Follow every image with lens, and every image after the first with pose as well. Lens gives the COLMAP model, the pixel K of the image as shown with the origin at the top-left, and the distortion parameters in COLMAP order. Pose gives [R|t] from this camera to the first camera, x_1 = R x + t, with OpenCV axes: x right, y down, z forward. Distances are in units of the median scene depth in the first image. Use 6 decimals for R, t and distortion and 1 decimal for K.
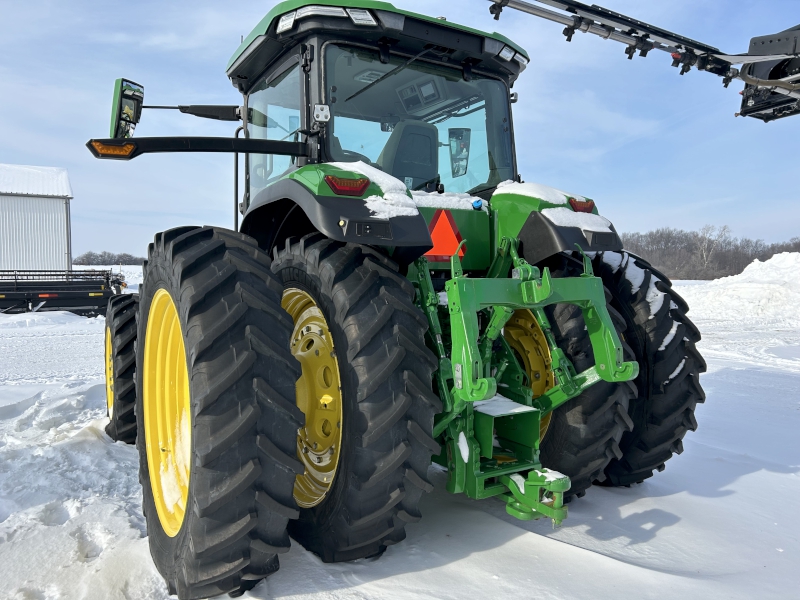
lens RADIAL K [[599.7, 0, 400.6], [0, 599.7, 297.4], [0, 0, 1]] dist [0.020385, 0.000742]
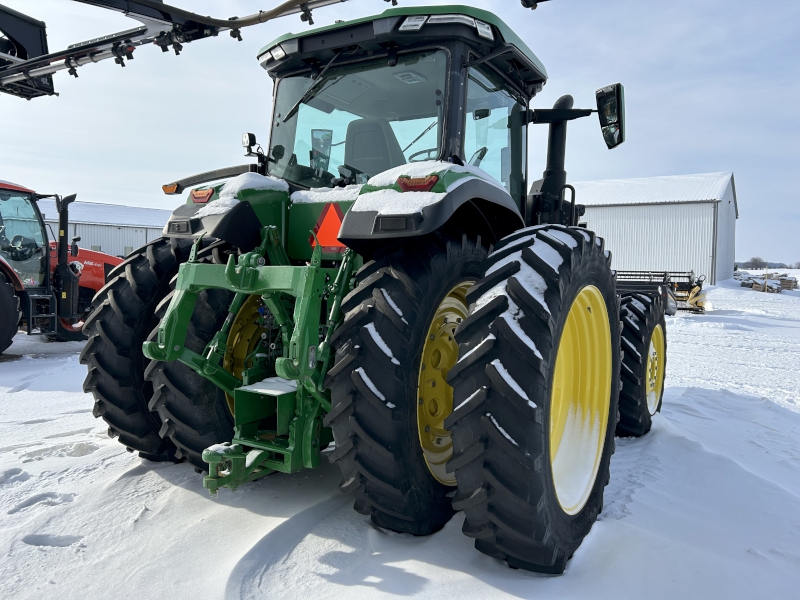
lens RADIAL K [[599.7, 0, 400.3], [0, 599.7, 300.6], [0, 0, 1]] dist [0.020385, 0.000742]
pose [[0.460717, 0.058471, -0.885619, 0.985246], [-0.059796, 0.997605, 0.034758, -0.016805], [0.885531, 0.036943, 0.463110, 0.569263]]
